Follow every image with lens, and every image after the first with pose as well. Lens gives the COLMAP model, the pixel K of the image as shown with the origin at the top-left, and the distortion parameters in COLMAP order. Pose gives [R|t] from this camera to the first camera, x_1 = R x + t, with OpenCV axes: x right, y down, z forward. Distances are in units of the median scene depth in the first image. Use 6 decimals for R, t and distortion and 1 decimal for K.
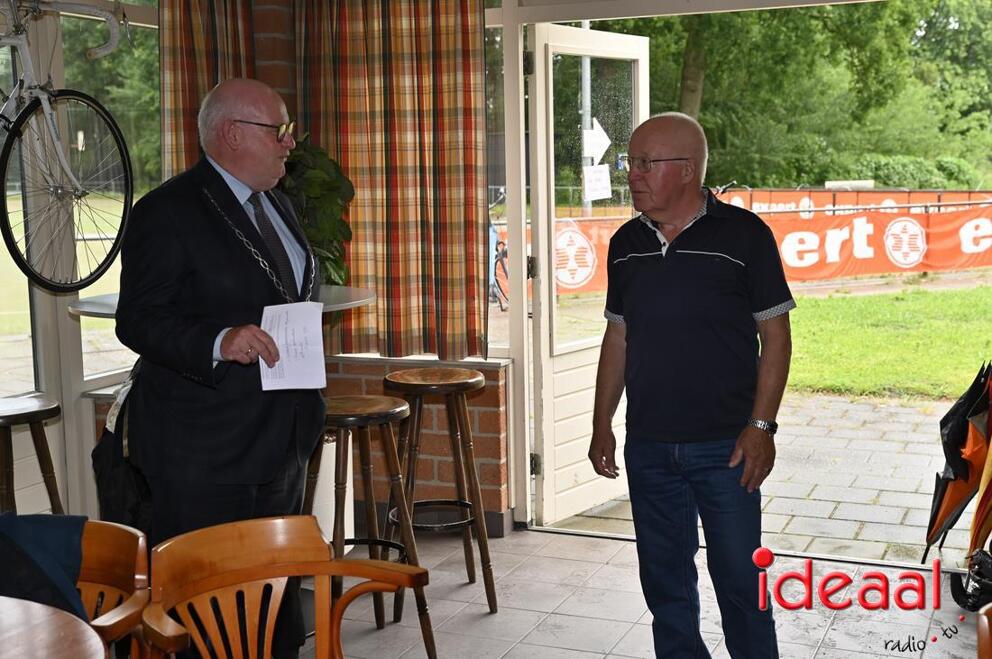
lens RADIAL K [[1335.8, 0, 496.0], [0, 1335.8, 329.5], [0, 0, 1]] dist [0.053113, 0.097341]
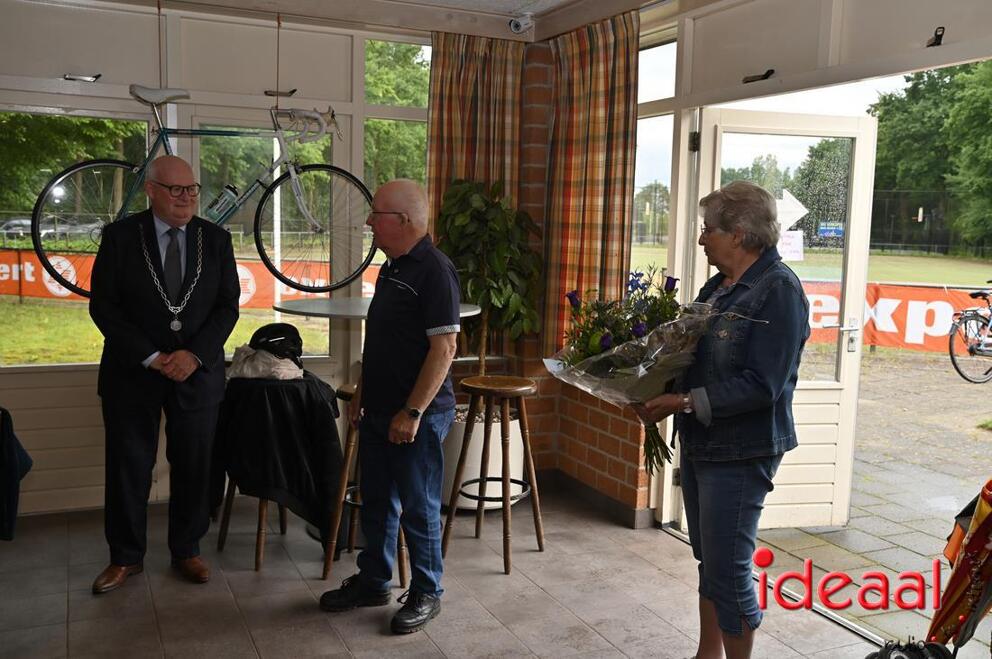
lens RADIAL K [[940.6, 0, 496.0], [0, 940.6, 329.5], [0, 0, 1]] dist [-0.018891, 0.012966]
pose [[0.730692, 0.113363, -0.673229, 0.480044], [-0.123513, 0.991796, 0.032950, -0.039203], [0.671441, 0.059076, 0.738699, 0.276451]]
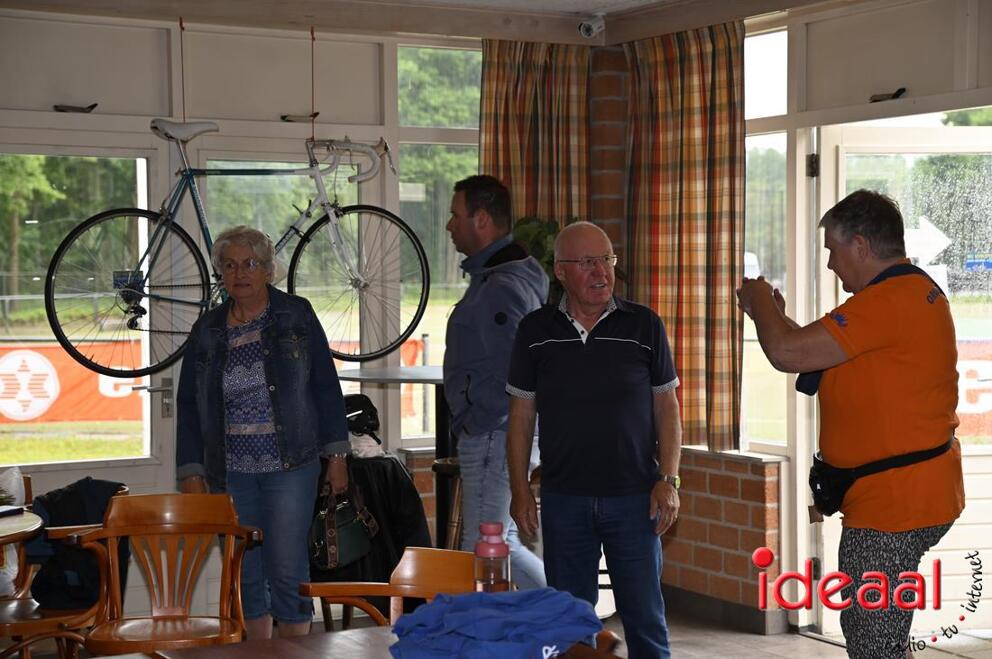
lens RADIAL K [[1843.4, 0, 496.0], [0, 1843.4, 329.5], [0, 0, 1]] dist [0.229527, 0.262163]
pose [[0.785736, 0.032575, -0.617704, 0.714693], [-0.083267, 0.995093, -0.053441, 0.019823], [0.612932, 0.093425, 0.784593, -0.241686]]
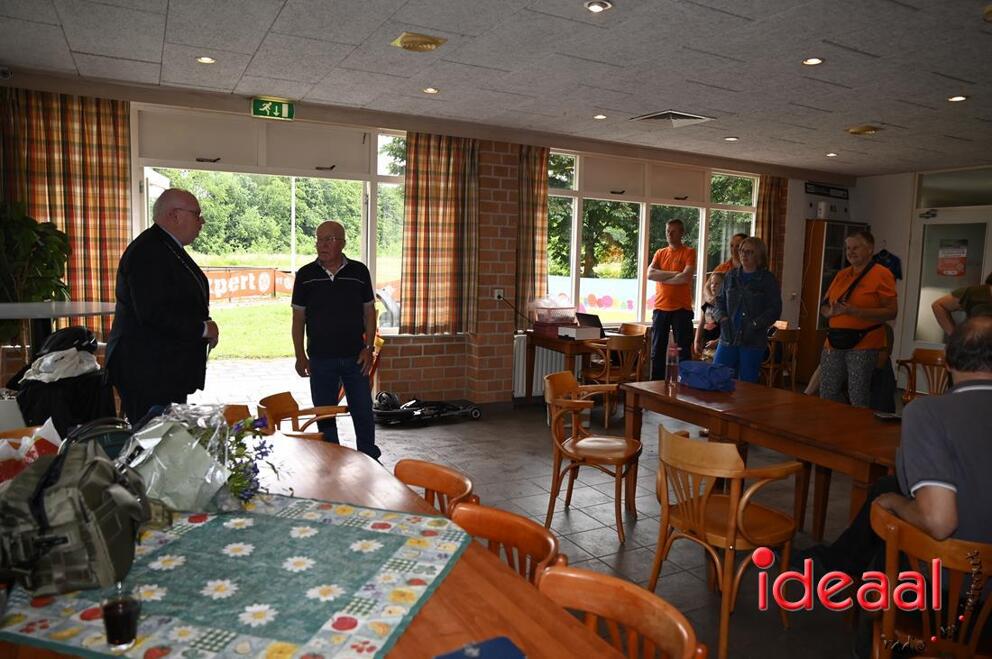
lens RADIAL K [[679.7, 0, 496.0], [0, 679.7, 329.5], [0, 0, 1]] dist [-0.106250, 0.078081]
pose [[0.638871, -0.046538, 0.767905, -0.392483], [0.054208, 0.998411, 0.015409, 0.019189], [-0.767402, 0.031782, 0.640378, 0.006776]]
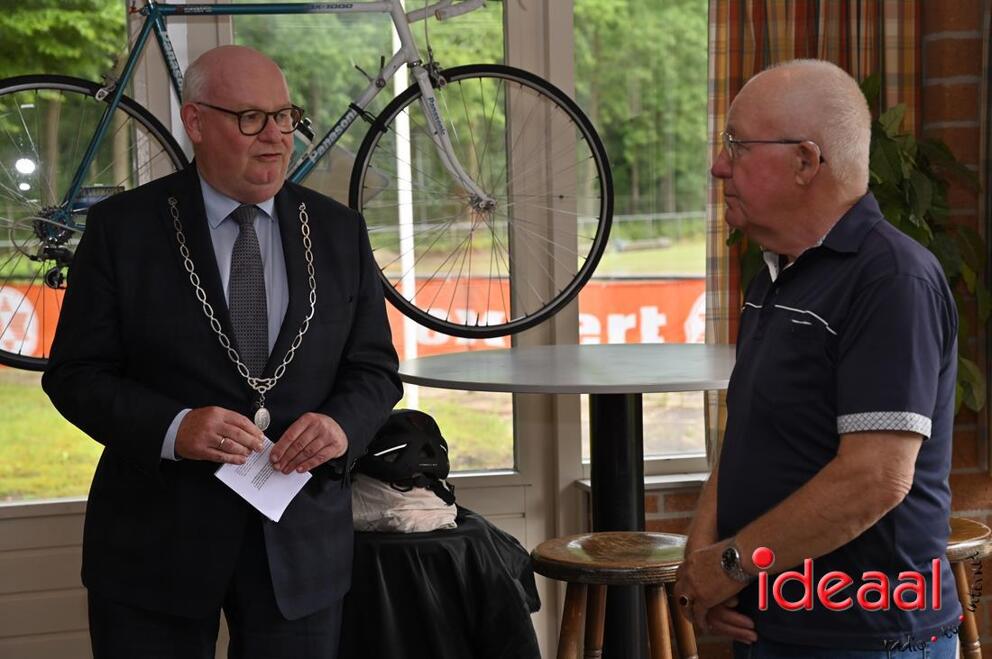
lens RADIAL K [[1799.0, 0, 496.0], [0, 1799.0, 329.5], [0, 0, 1]] dist [0.234220, 0.065205]
pose [[0.596879, 0.060687, -0.800033, 0.394689], [-0.085585, 0.996262, 0.011720, -0.037173], [0.797753, 0.061475, 0.599842, 0.343200]]
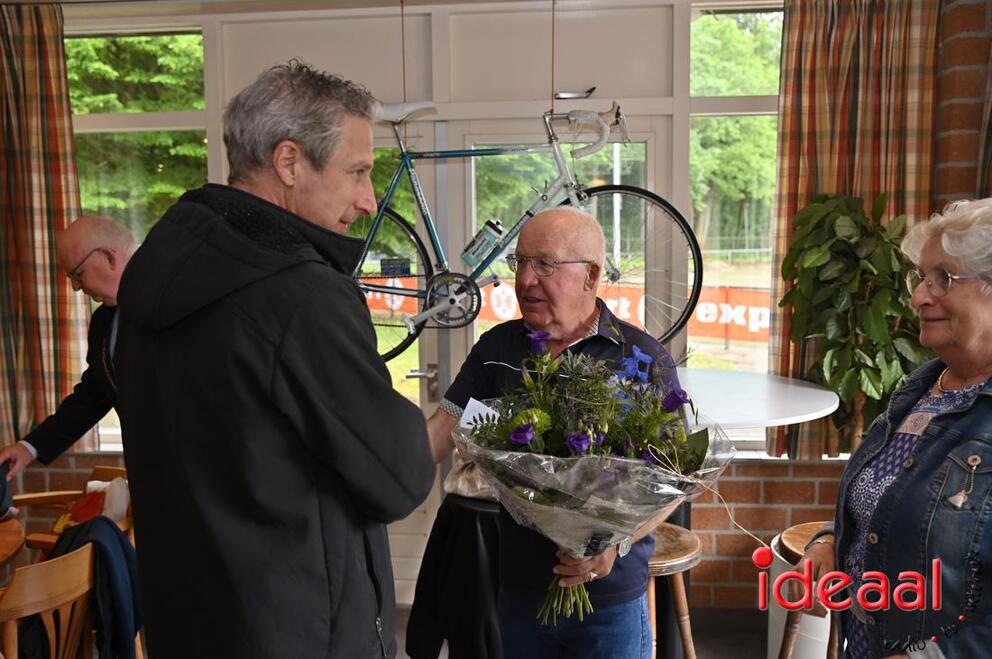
lens RADIAL K [[857.2, 0, 496.0], [0, 857.2, 329.5], [0, 0, 1]] dist [-0.057073, 0.104497]
pose [[0.299829, 0.116587, -0.946842, 0.283073], [-0.112131, 0.989931, 0.086385, -0.088073], [0.947380, 0.080270, 0.309884, 0.562773]]
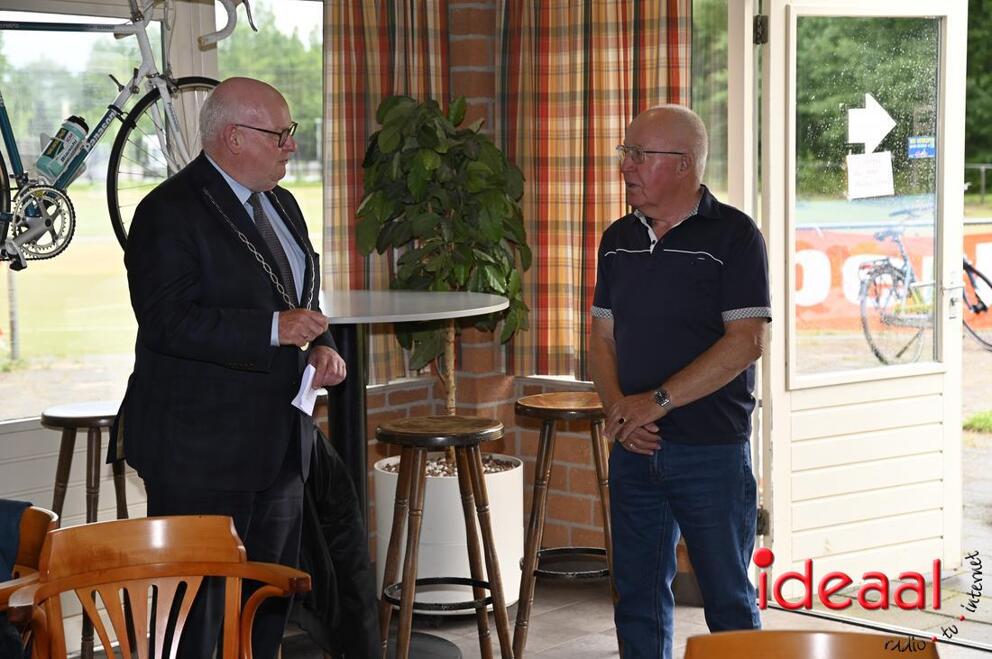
lens RADIAL K [[1843.4, 0, 496.0], [0, 1843.4, 329.5], [0, 0, 1]] dist [0.229527, 0.262163]
pose [[0.941608, 0.035360, -0.334850, 0.261773], [-0.041565, 0.999071, -0.011382, 0.003728], [0.334136, 0.024635, 0.942203, -0.123947]]
